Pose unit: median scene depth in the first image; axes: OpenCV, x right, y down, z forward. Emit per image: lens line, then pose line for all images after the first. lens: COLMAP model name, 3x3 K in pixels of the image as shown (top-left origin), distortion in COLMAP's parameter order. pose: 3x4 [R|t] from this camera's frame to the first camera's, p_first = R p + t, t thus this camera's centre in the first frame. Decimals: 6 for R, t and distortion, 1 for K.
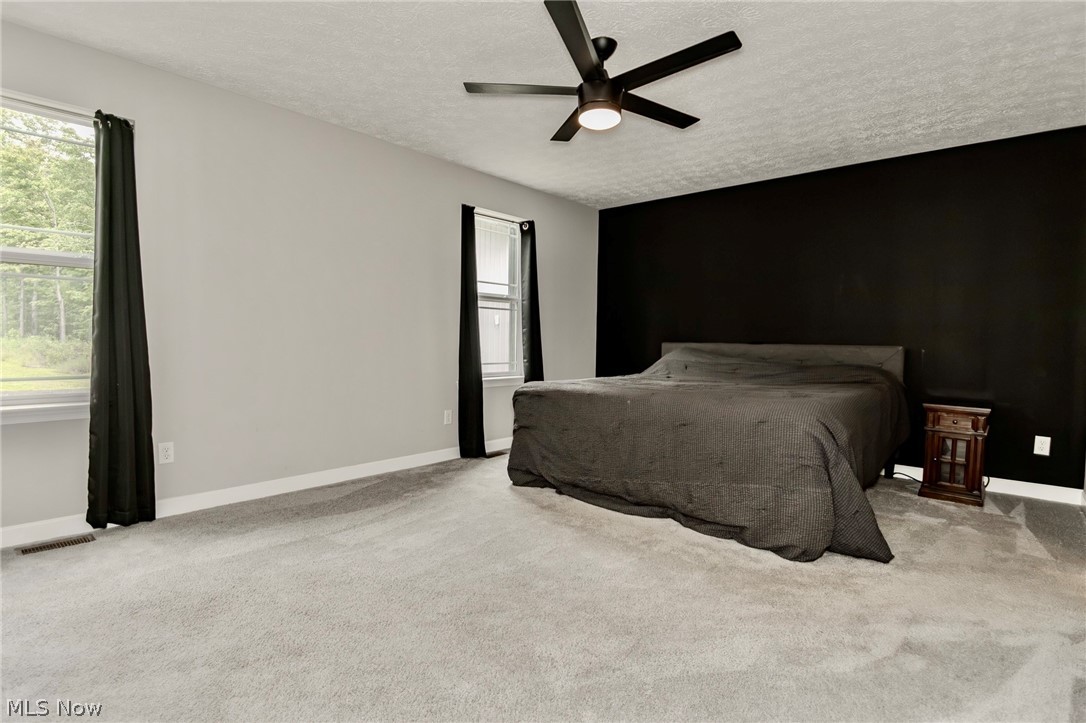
lens RADIAL K [[501.6, 0, 542.3], [0, 501.6, 369.0], [0, 0, 1]] dist [0.001664, -0.001713]
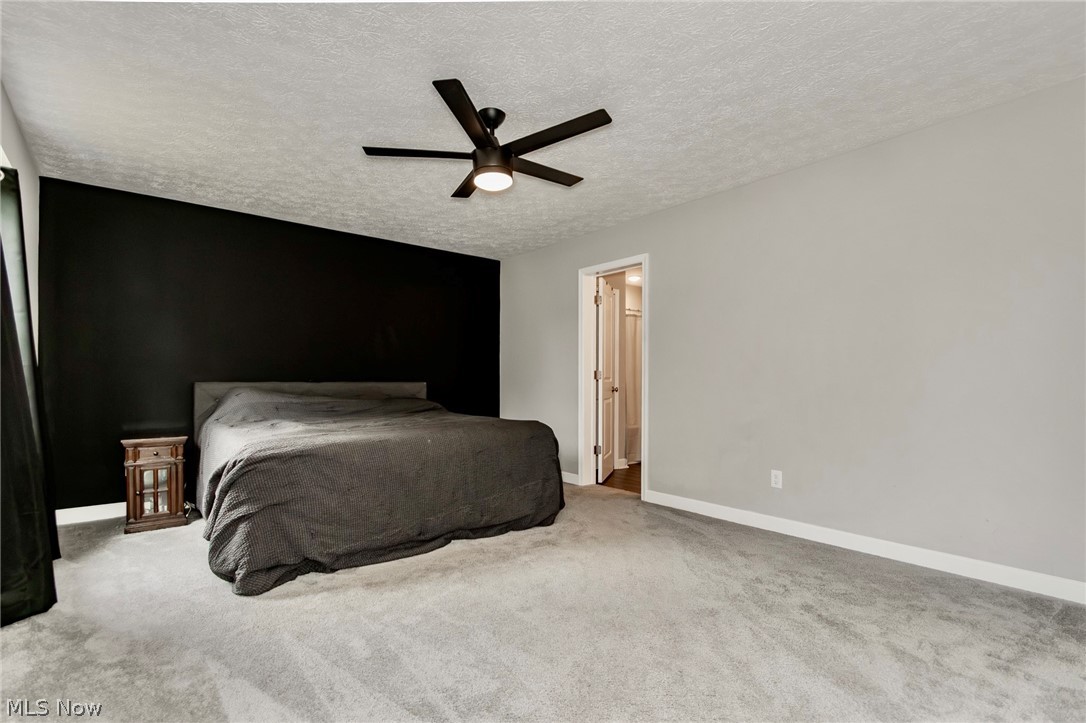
lens RADIAL K [[501.6, 0, 542.3], [0, 501.6, 369.0], [0, 0, 1]] dist [0.001664, -0.001713]
pose [[0.193807, 0.006651, 0.981017, -0.692542], [0.057185, 0.998200, -0.018065, -0.044012], [-0.979372, 0.059600, 0.193078, 0.492019]]
